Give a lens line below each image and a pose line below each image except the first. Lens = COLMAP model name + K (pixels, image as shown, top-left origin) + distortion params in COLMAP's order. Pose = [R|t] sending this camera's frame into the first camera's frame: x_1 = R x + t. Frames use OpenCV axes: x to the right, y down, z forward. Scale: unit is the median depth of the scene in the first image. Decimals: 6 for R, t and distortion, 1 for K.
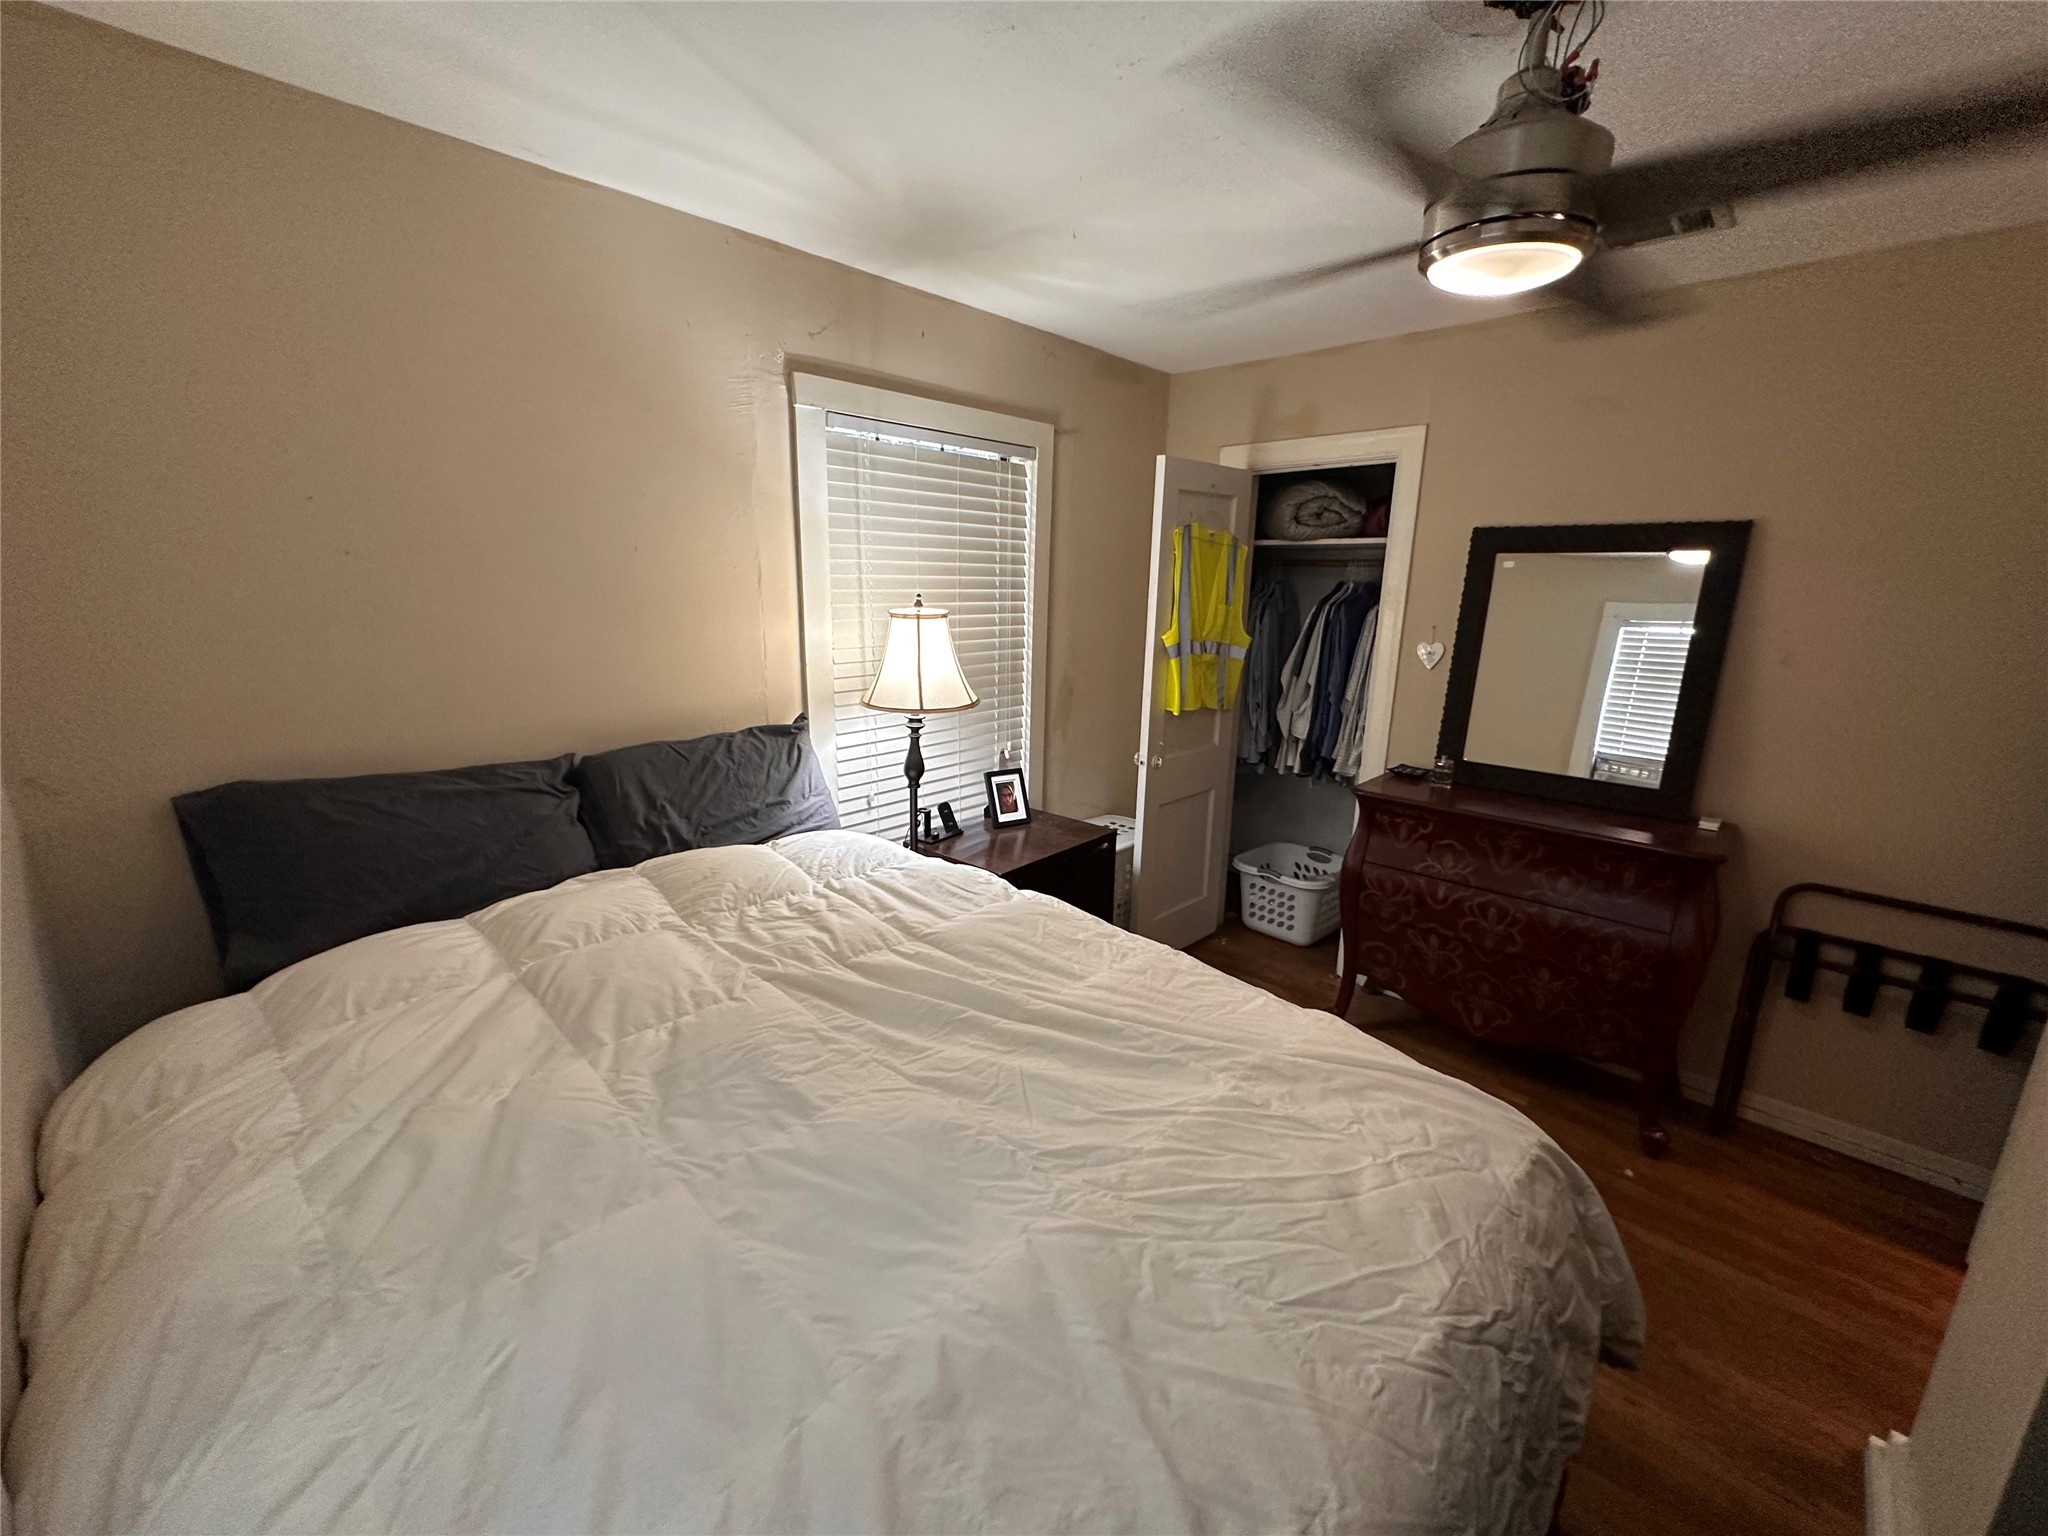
lens RADIAL K [[818.5, 0, 1021.8], [0, 818.5, 768.2], [0, 0, 1]] dist [-0.001868, 0.000324]
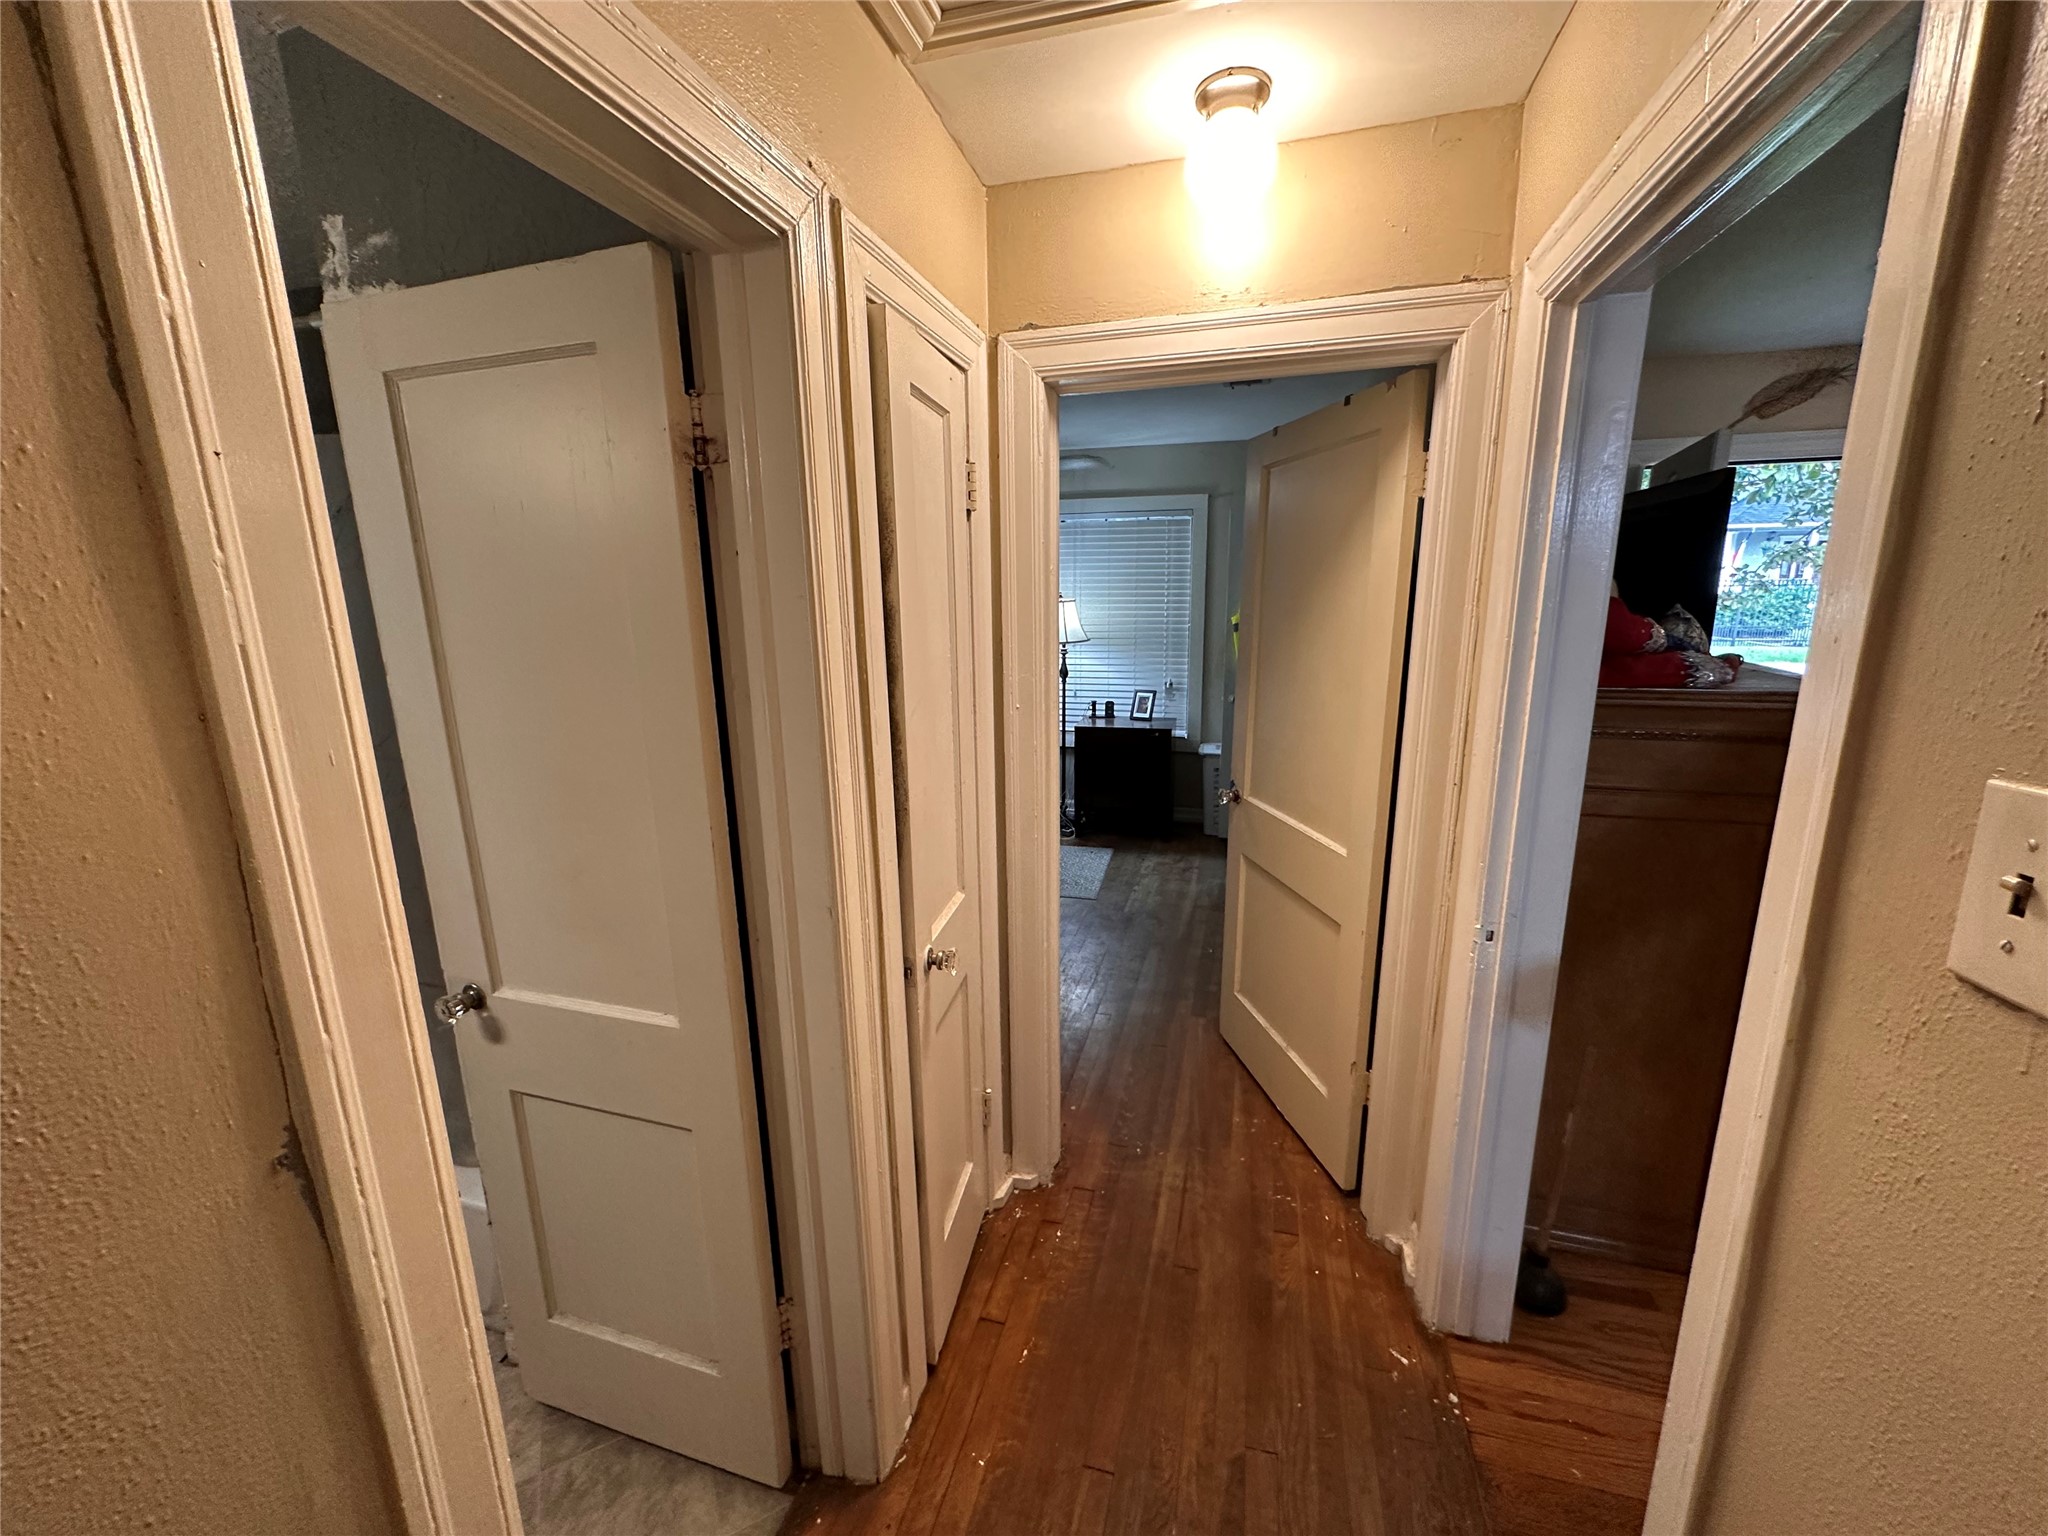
lens RADIAL K [[818.5, 0, 1021.8], [0, 818.5, 768.2], [0, 0, 1]] dist [-0.001868, 0.000324]
pose [[0.475998, 0.167049, -0.863435, 1.661078], [-0.190173, 0.978116, 0.084397, 0.081972], [0.858638, 0.124029, 0.497350, -0.131986]]
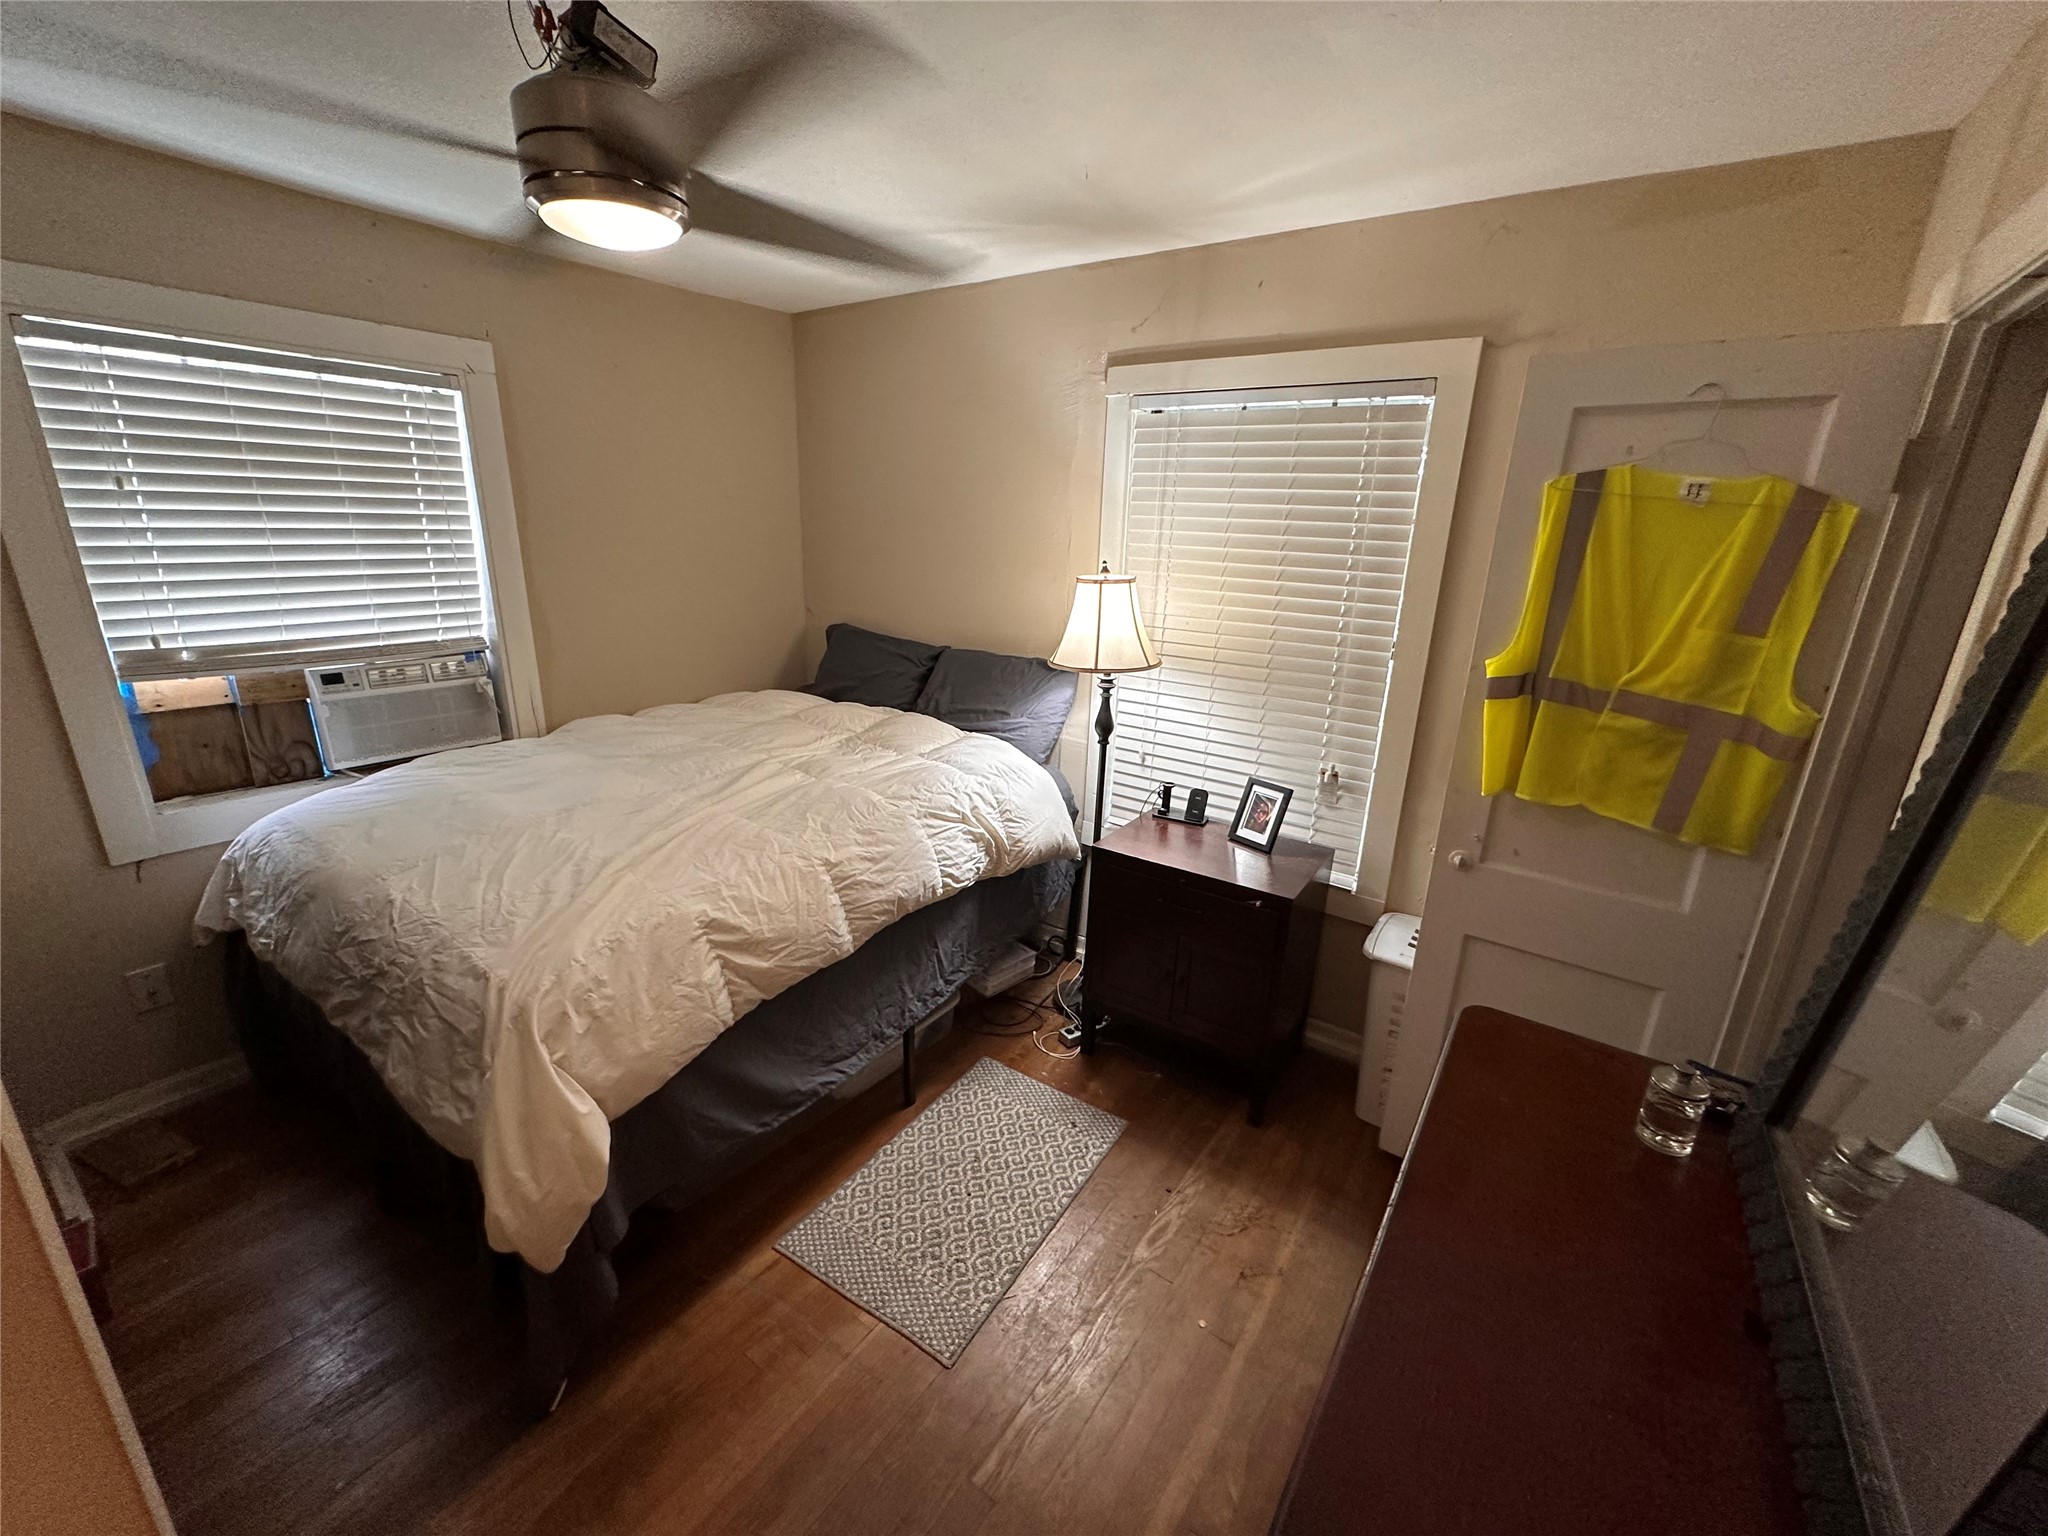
lens RADIAL K [[819.4, 0, 1019.5], [0, 819.4, 771.9], [0, 0, 1]] dist [-0.000607, 0.000054]
pose [[0.152585, 0.276001, -0.948969, 0.852934], [-0.267603, 0.935880, 0.229166, -0.153423], [0.951371, 0.218980, 0.216660, 0.653023]]
